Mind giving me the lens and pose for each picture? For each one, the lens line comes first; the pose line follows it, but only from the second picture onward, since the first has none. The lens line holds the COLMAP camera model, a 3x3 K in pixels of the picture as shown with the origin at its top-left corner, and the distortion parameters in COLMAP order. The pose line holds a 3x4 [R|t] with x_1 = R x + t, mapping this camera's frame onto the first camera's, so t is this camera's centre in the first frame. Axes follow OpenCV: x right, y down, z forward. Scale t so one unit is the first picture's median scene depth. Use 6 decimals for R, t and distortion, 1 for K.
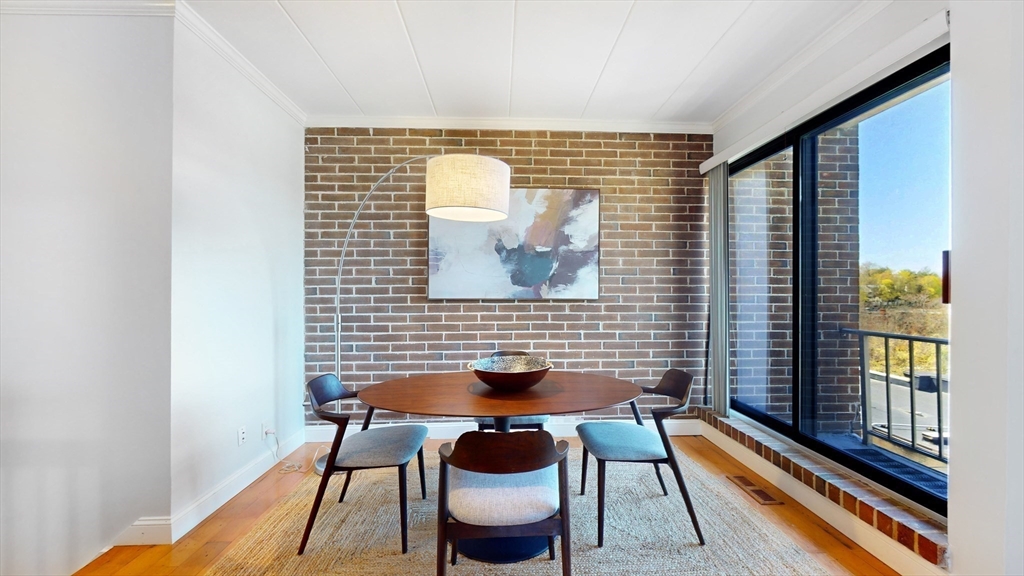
lens RADIAL K [[376.0, 0, 510.6], [0, 376.0, 289.2], [0, 0, 1]] dist [0.000339, 0.001227]
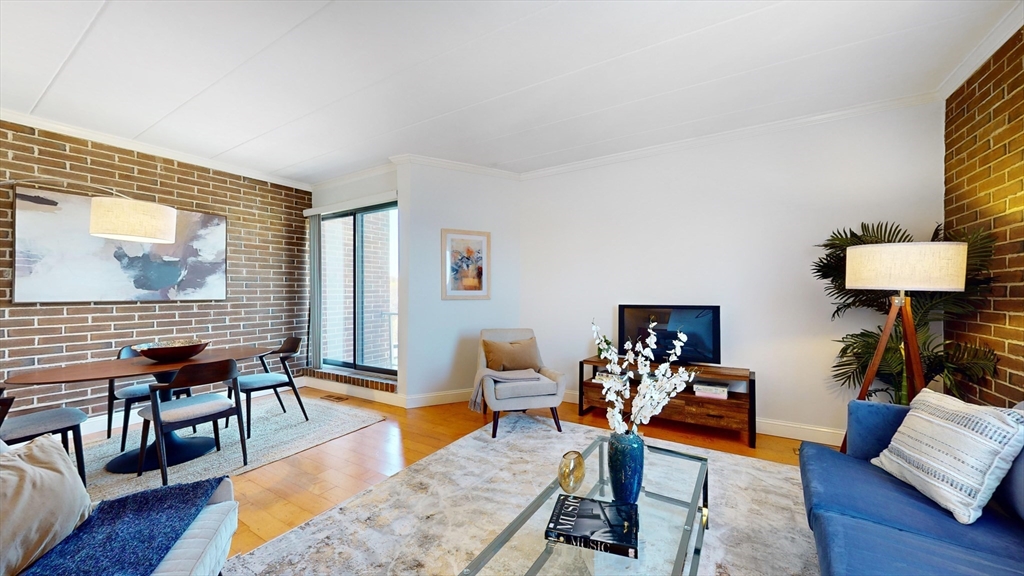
lens RADIAL K [[376.0, 0, 511.3], [0, 376.0, 289.1], [0, 0, 1]] dist [0.000339, 0.001227]
pose [[0.555307, 0.001687, 0.831644, -0.304866], [0.006247, 0.999961, -0.006200, 0.004527], [-0.831622, 0.008638, 0.555275, -0.562425]]
